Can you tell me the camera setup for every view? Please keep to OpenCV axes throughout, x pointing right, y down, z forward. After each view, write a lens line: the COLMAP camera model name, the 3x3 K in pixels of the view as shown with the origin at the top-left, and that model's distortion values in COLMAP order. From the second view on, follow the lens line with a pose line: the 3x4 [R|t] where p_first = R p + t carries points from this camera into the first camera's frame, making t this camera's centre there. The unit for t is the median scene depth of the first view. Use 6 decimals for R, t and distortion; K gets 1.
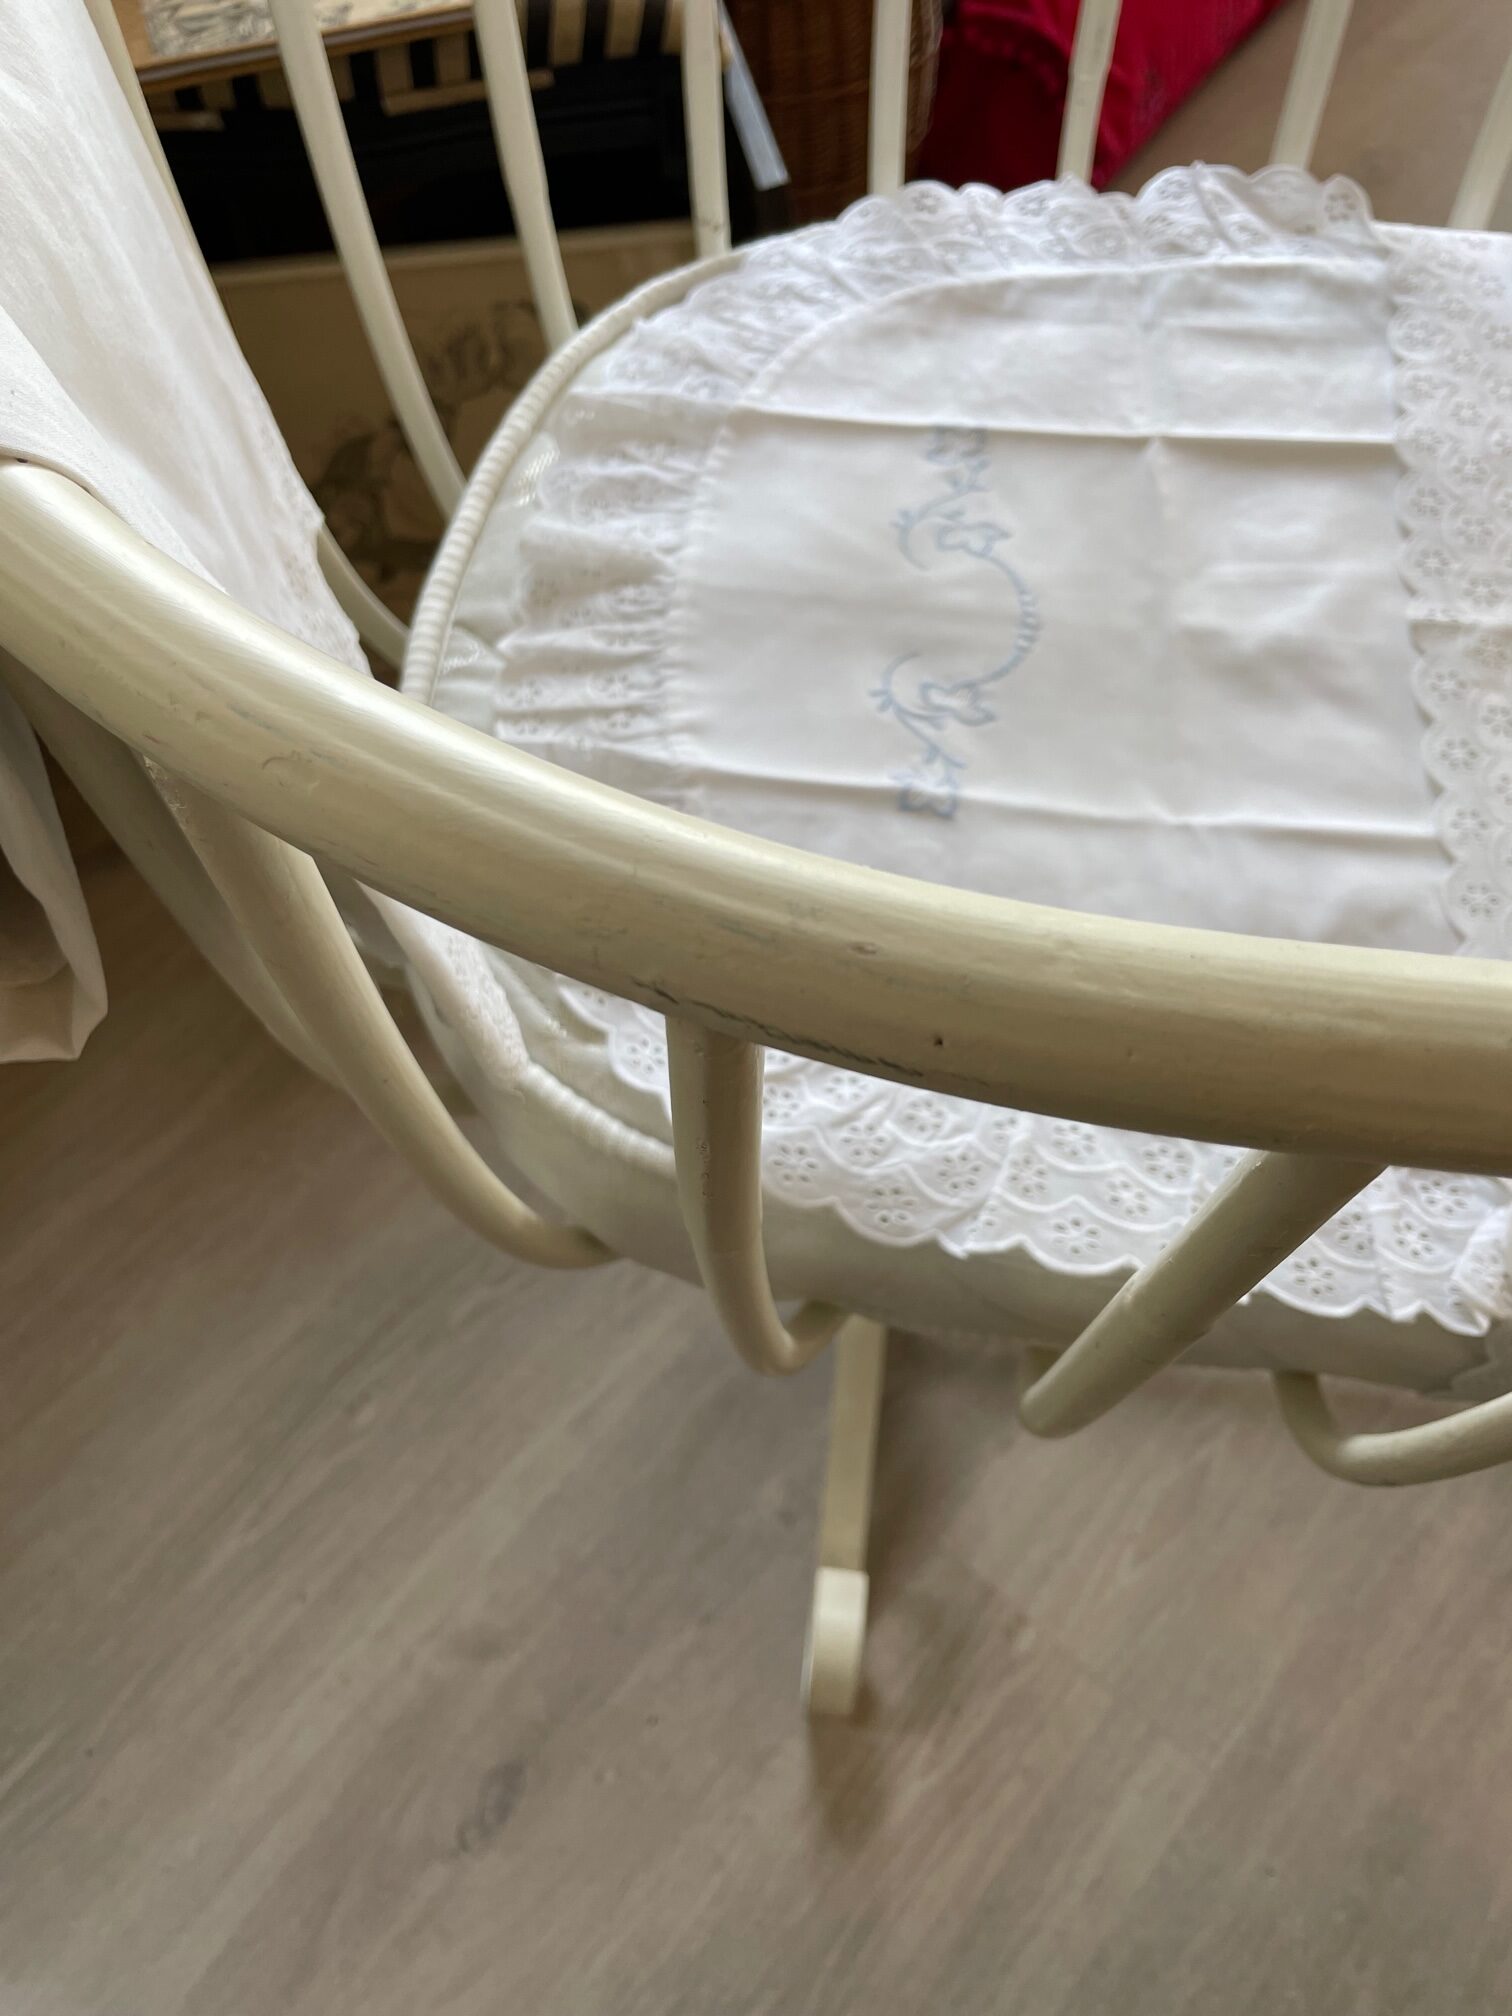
lens RADIAL K [[1538.0, 0, 743.1], [0, 1538.0, 1036.5], [0, 0, 1]] dist [0.066102, -0.101641]
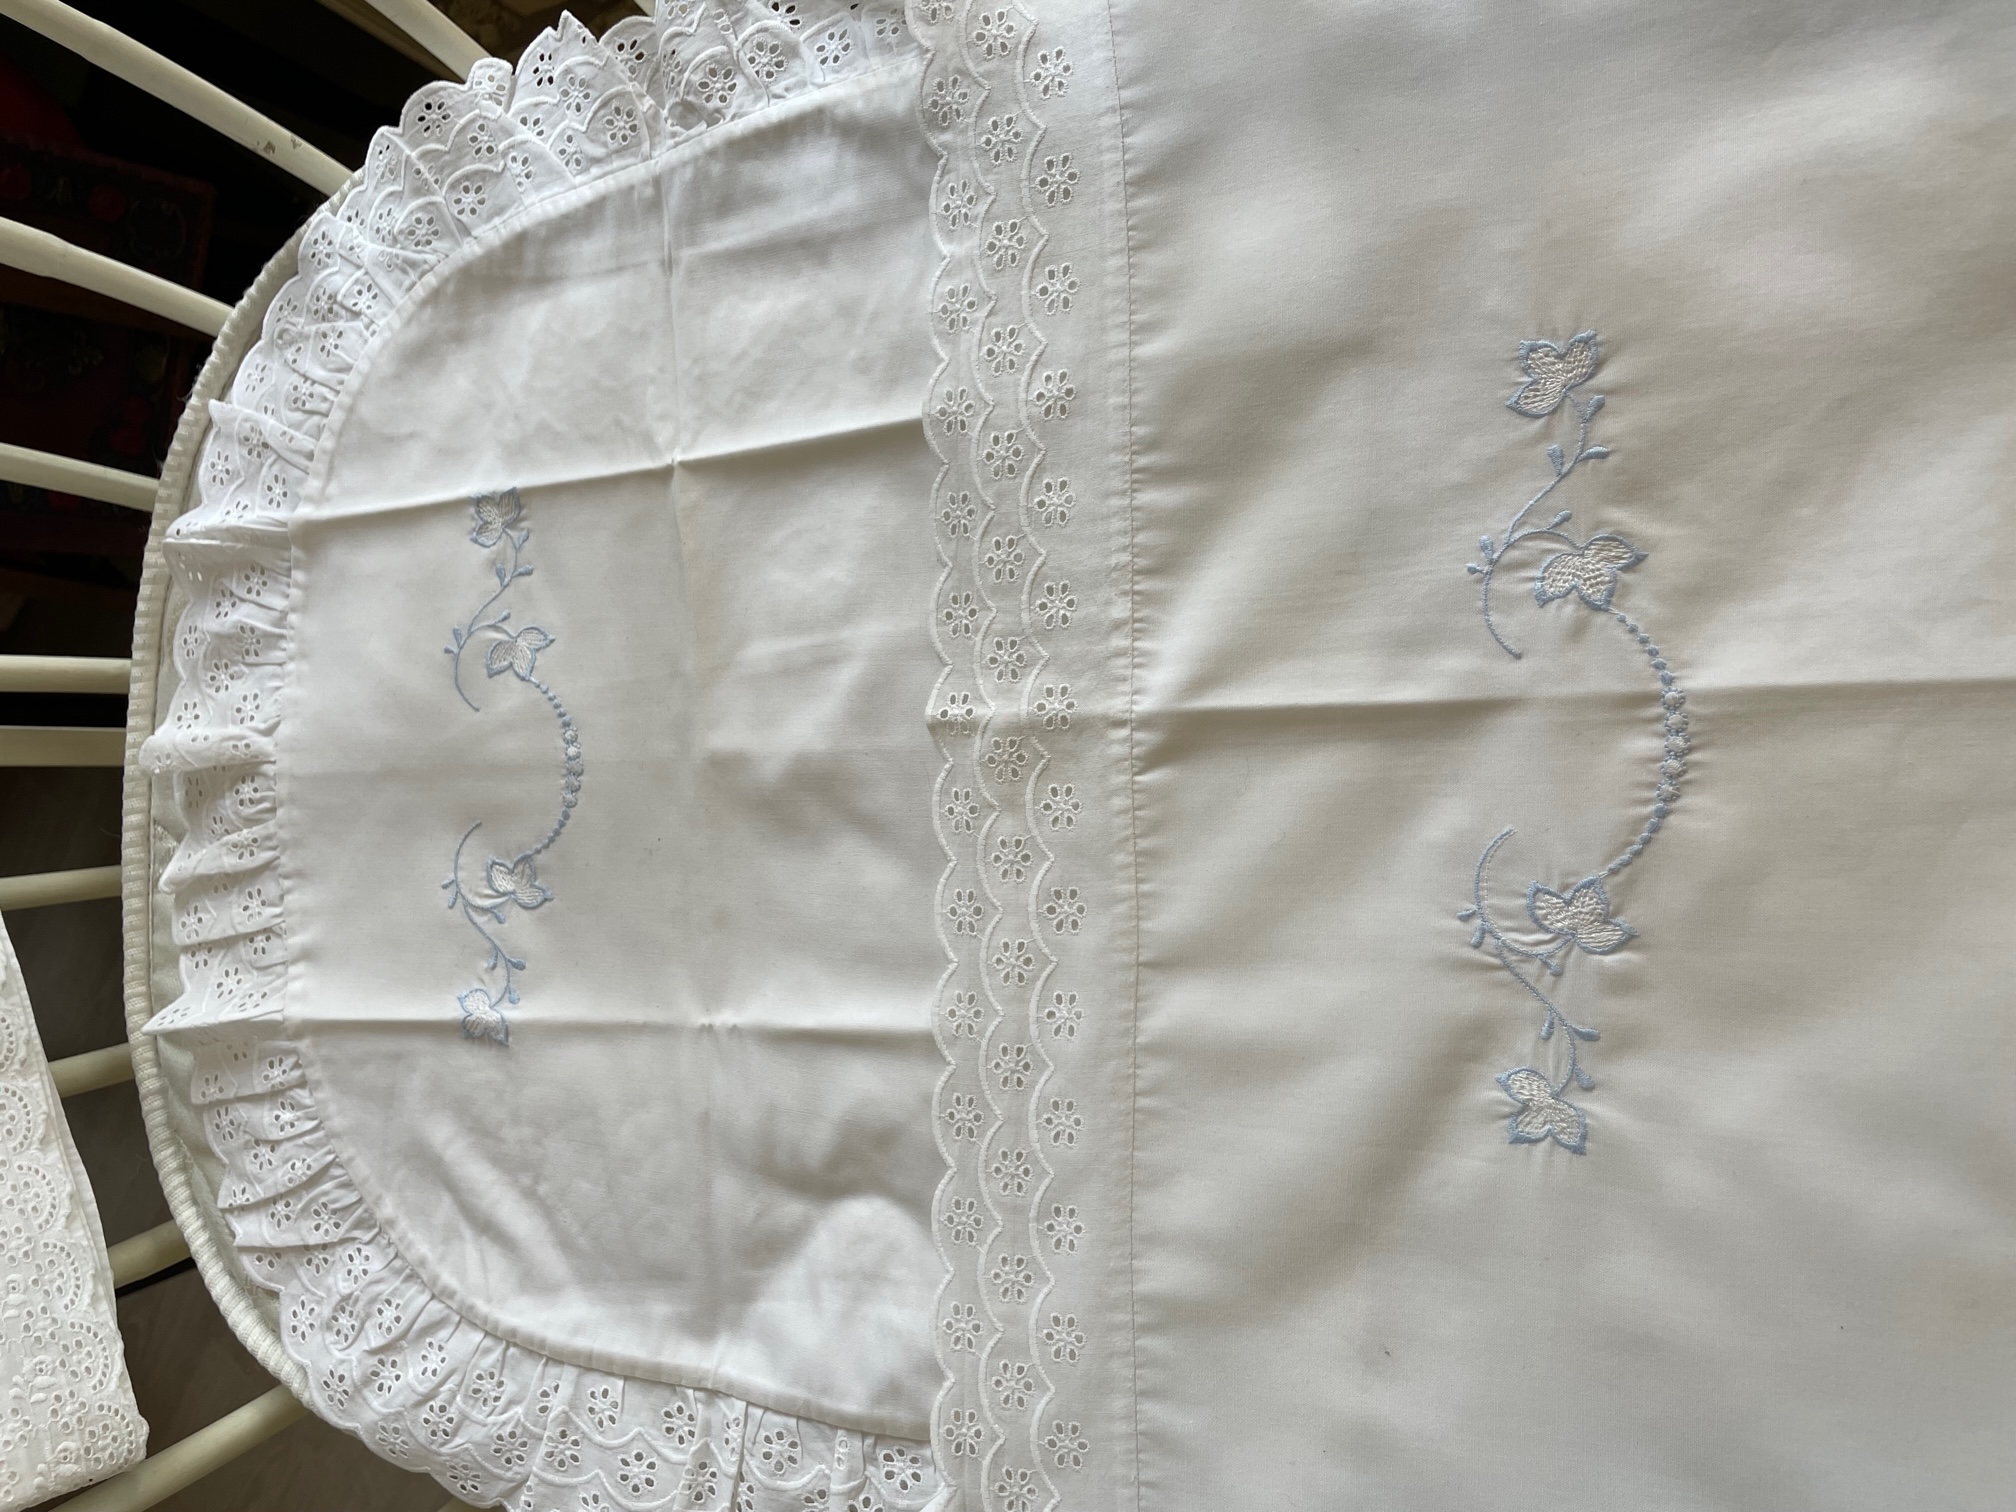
lens RADIAL K [[1538.0, 0, 1020.1], [0, 1538.0, 763.9], [0, 0, 1]] dist [0.066102, -0.101641]
pose [[0.908178, -0.125531, -0.399317, 0.774869], [0.289219, 0.877816, 0.381826, -0.528818], [0.302596, -0.462256, 0.833519, 0.299553]]
